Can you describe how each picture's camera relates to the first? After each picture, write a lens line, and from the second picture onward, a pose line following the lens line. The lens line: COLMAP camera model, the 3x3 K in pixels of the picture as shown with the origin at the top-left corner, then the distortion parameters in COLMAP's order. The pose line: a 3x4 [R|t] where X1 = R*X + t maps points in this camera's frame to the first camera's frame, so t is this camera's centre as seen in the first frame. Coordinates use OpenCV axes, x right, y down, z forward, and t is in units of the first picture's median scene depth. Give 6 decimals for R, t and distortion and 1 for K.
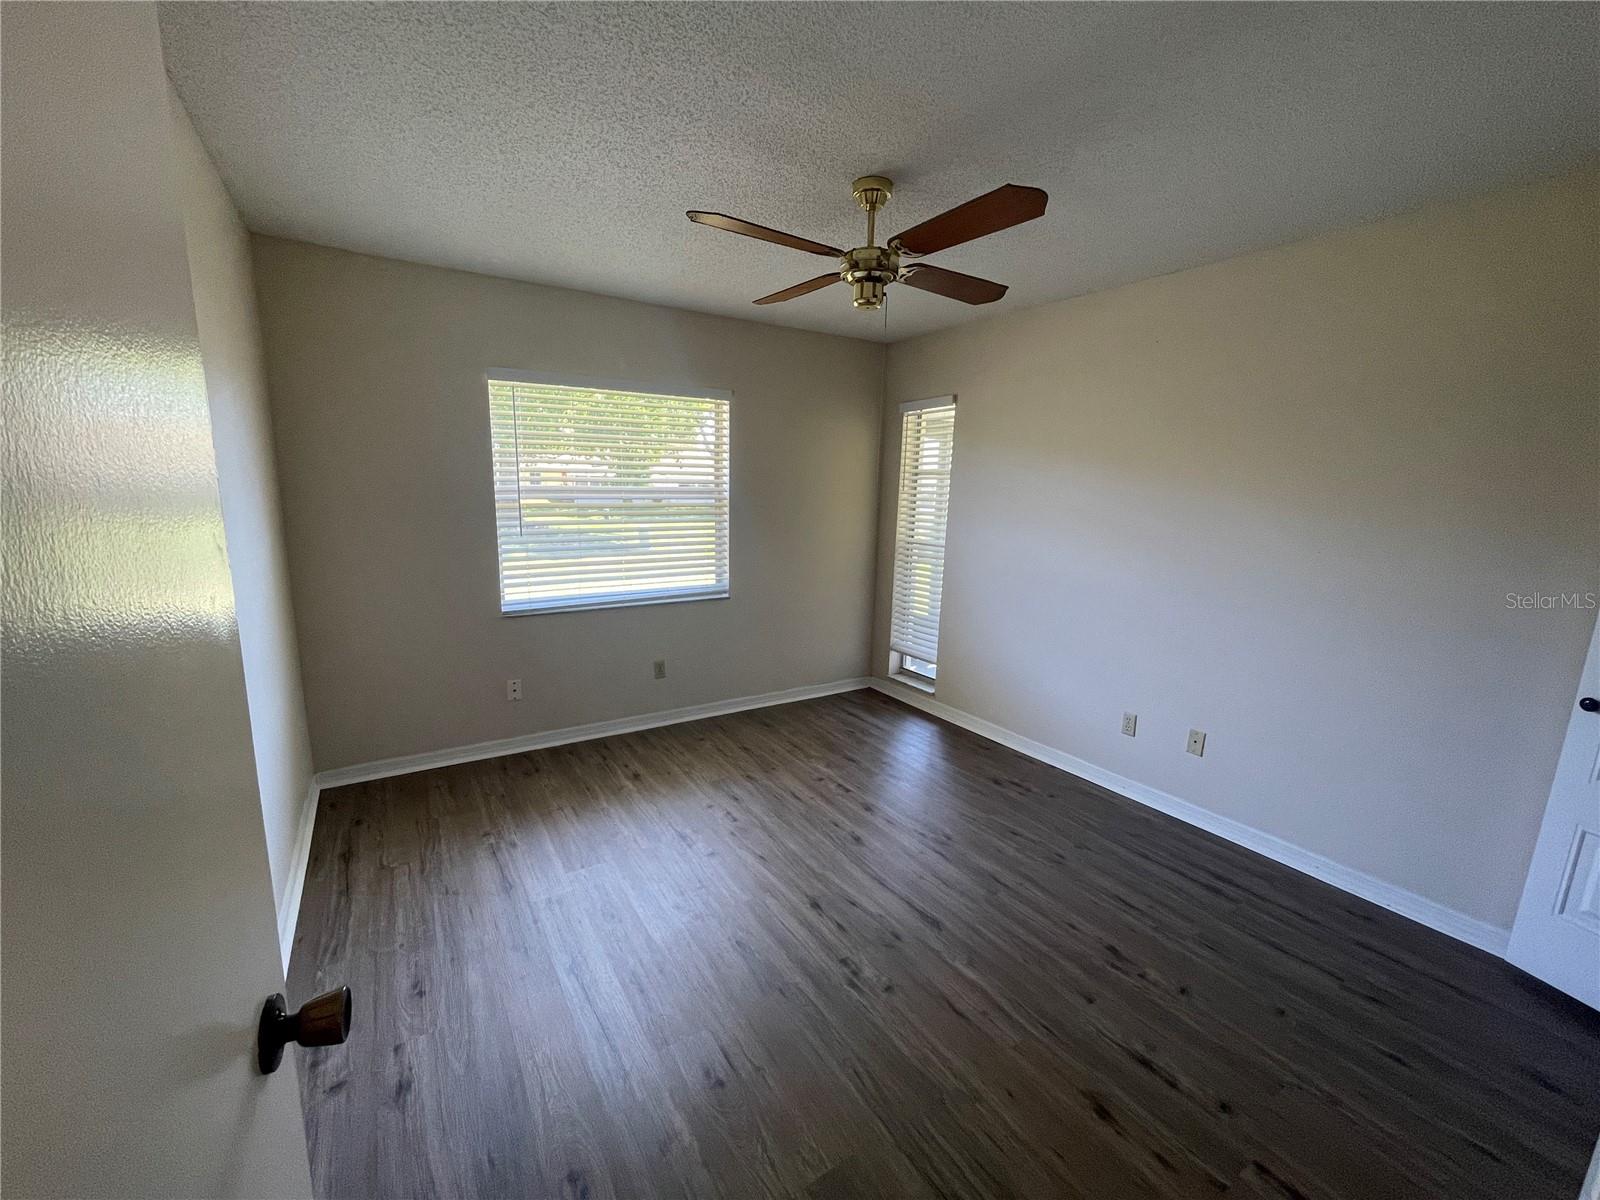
lens RADIAL K [[645.4, 0, 792.8], [0, 645.4, 602.1], [0, 0, 1]] dist [-0.001326, 0.000781]
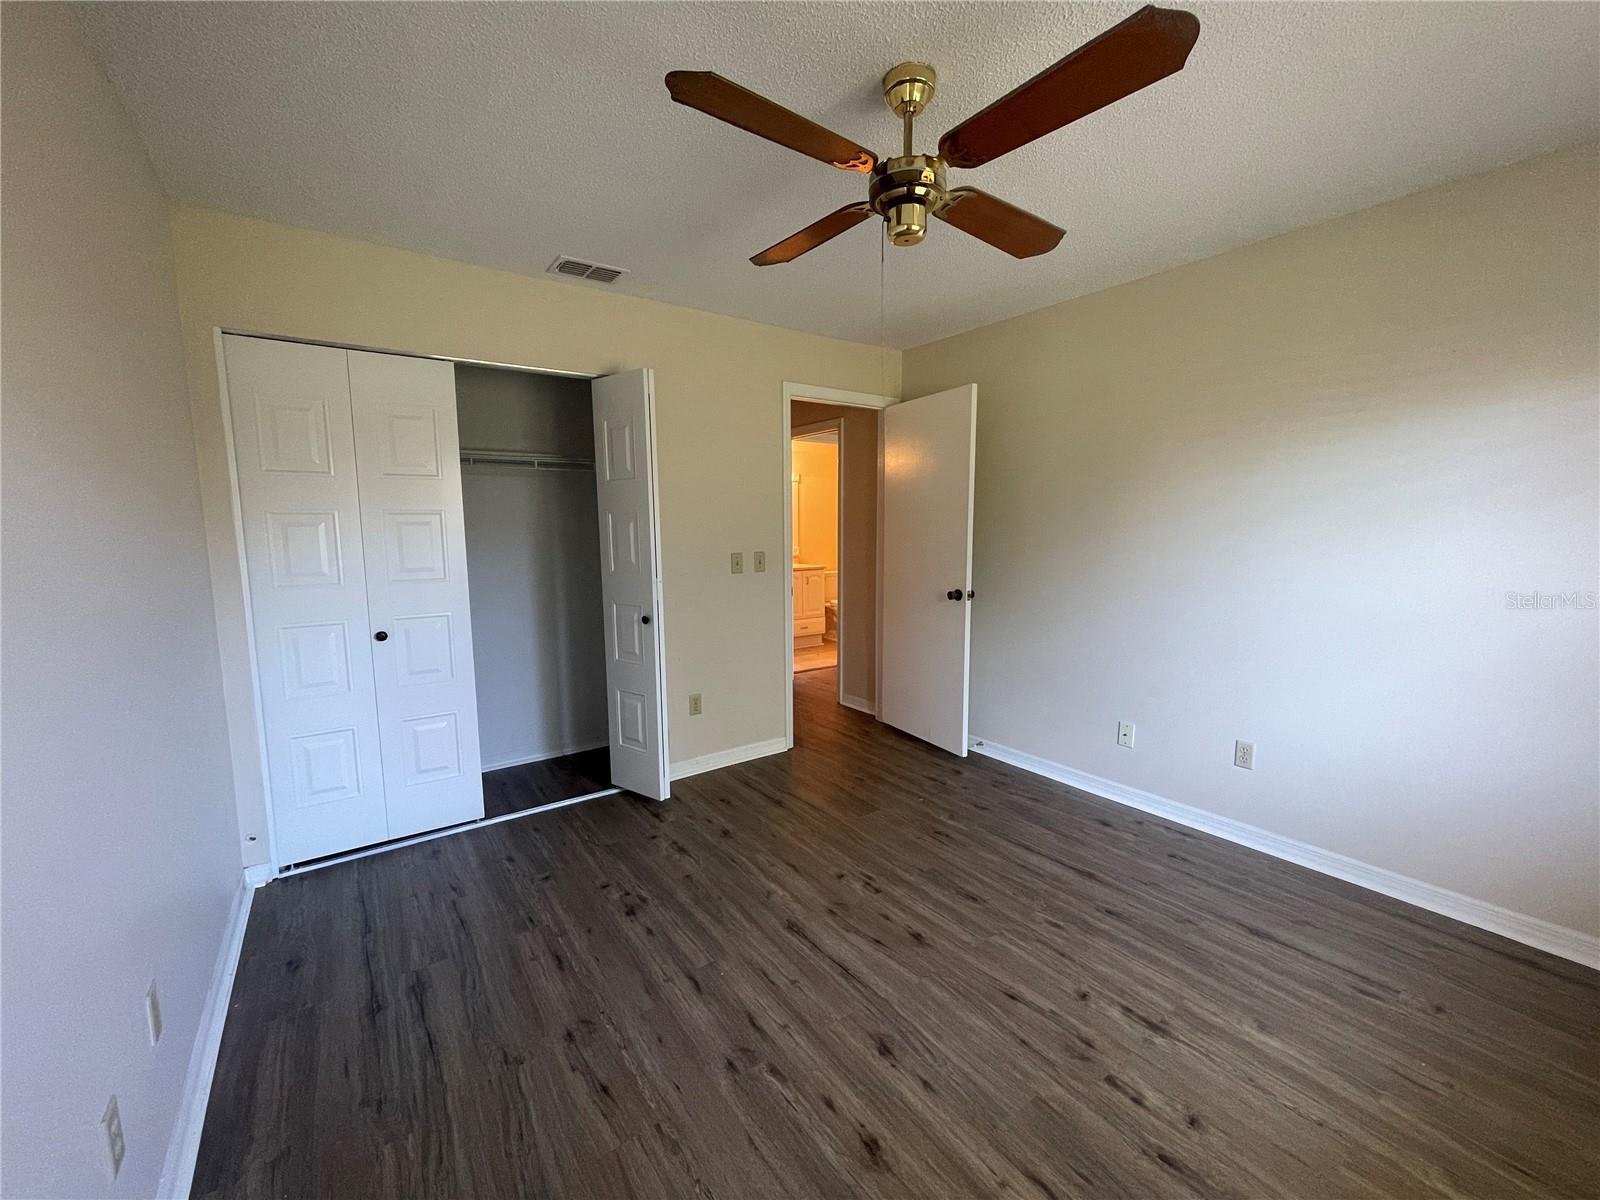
lens RADIAL K [[645.4, 0, 792.8], [0, 645.4, 602.1], [0, 0, 1]] dist [-0.001326, 0.000781]
pose [[-0.998553, -0.015071, -0.051614, 0.288129], [-0.029674, 0.954962, 0.295242, -0.272862], [0.044839, 0.296346, -0.954027, 1.862651]]
